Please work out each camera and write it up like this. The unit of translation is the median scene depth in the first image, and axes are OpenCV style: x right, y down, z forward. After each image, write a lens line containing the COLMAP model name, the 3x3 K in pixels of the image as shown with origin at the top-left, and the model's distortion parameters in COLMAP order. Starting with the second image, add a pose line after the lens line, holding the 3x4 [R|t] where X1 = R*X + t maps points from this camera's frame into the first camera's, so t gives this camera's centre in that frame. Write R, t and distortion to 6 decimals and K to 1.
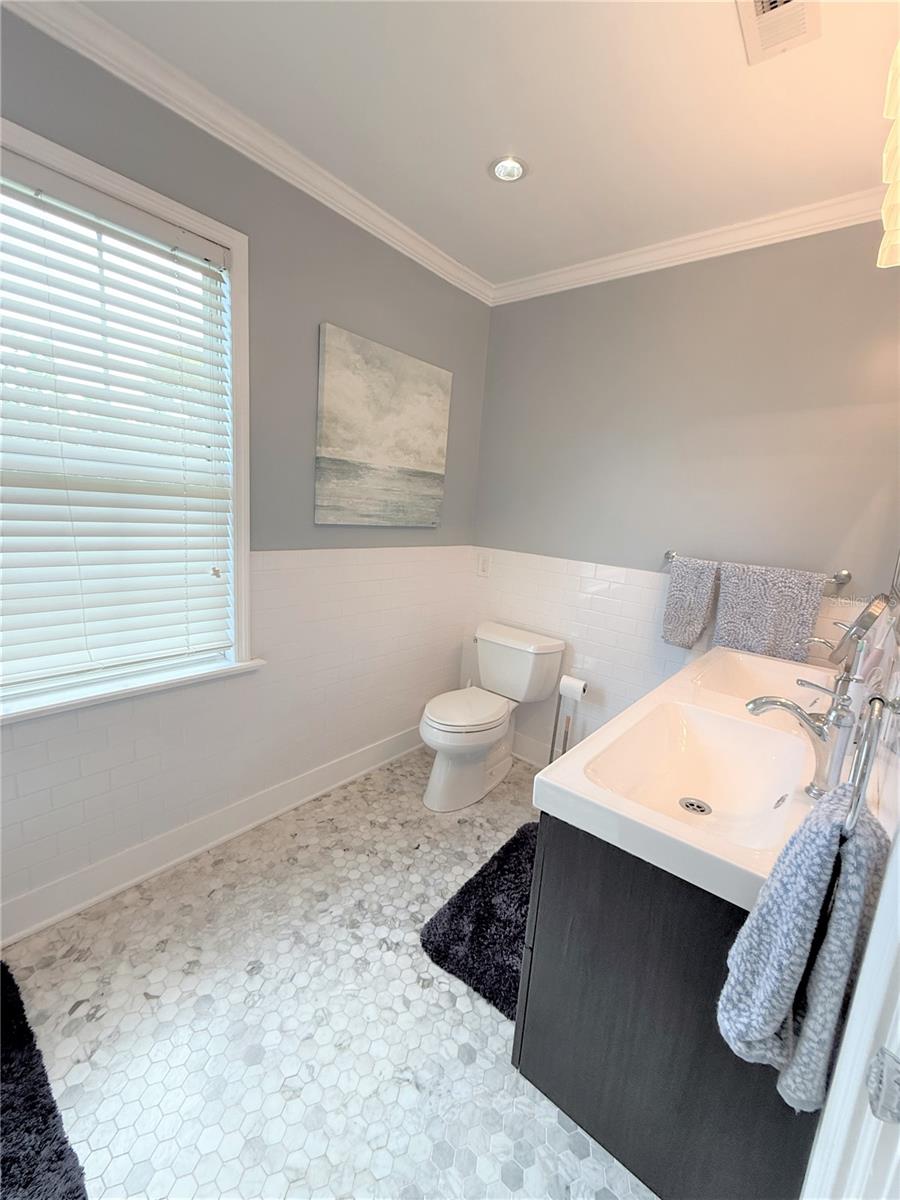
lens RADIAL K [[499.3, 0, 450.0], [0, 499.3, 600.0], [0, 0, 1]] dist [-0.000458, -0.000328]
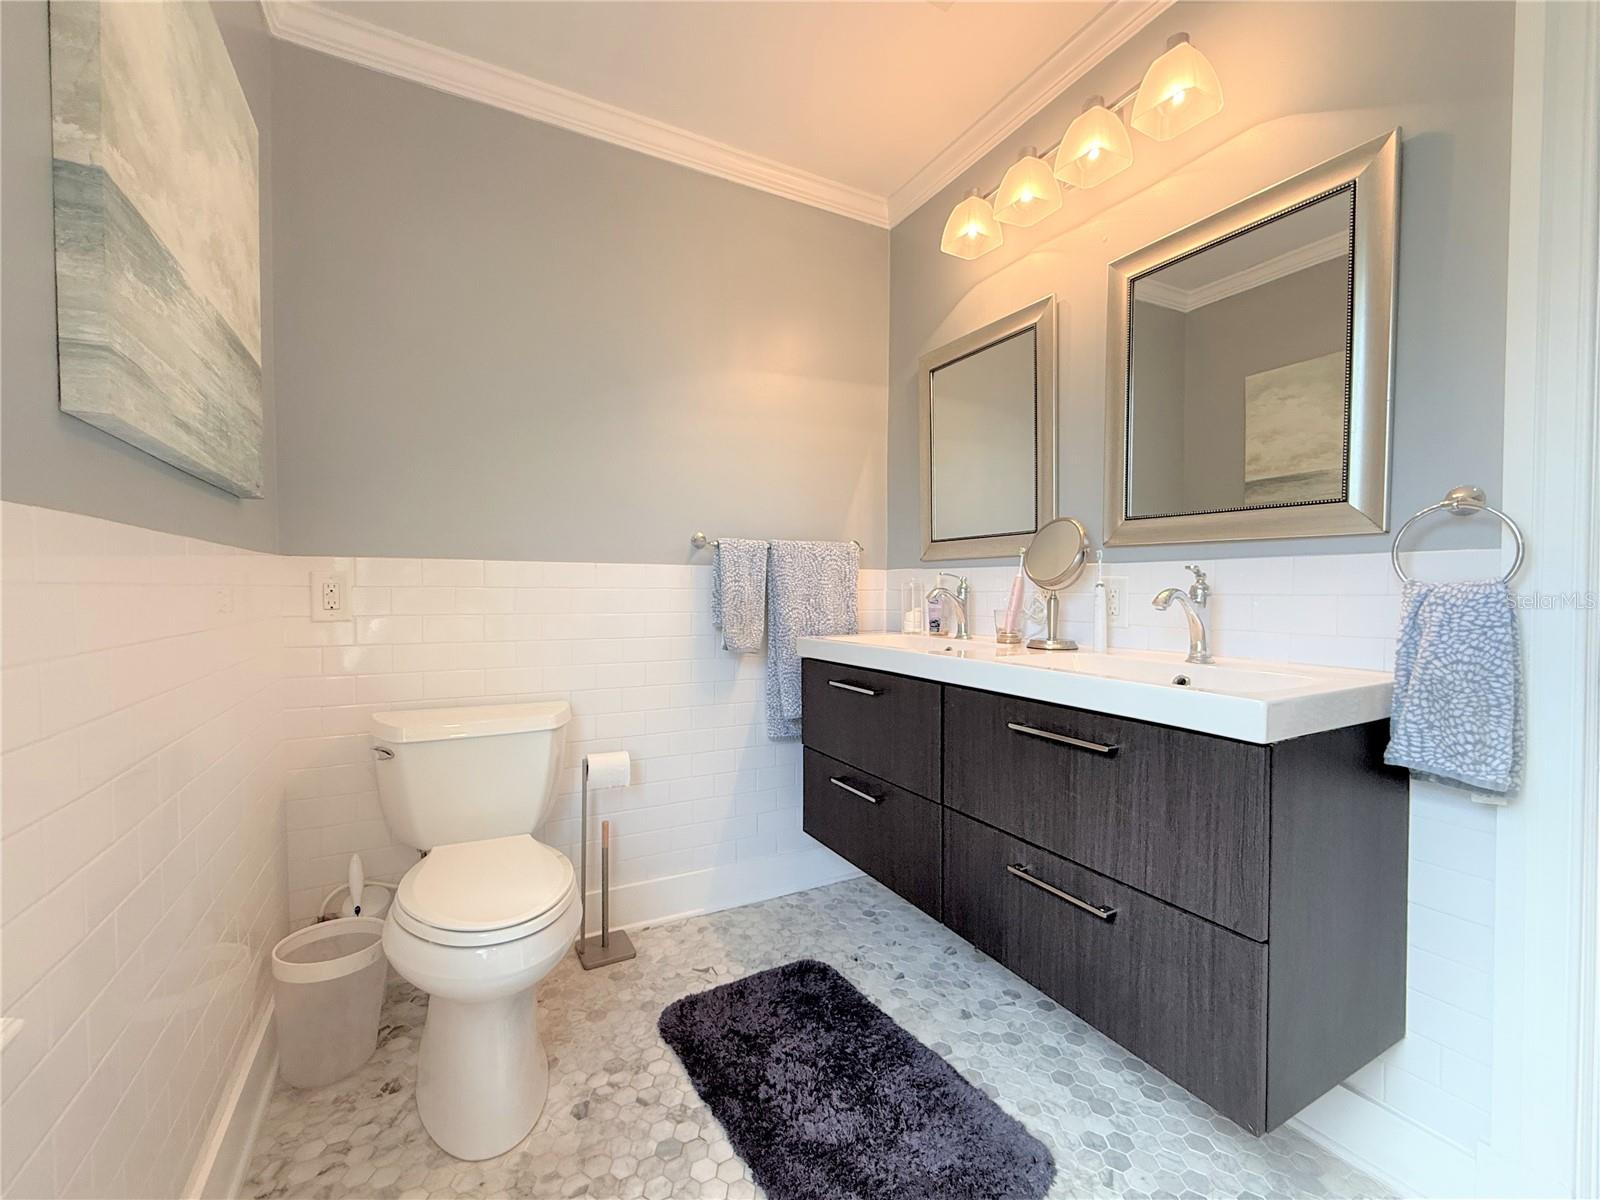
lens RADIAL K [[665.7, 0, 802.5], [0, 665.7, 603.2], [0, 0, 1]] dist [-0.000458, -0.000328]
pose [[0.369766, -0.095371, 0.924217, -0.440221], [0.200830, 0.979407, 0.020717, 0.013561], [-0.907160, 0.177951, 0.381305, 0.517780]]
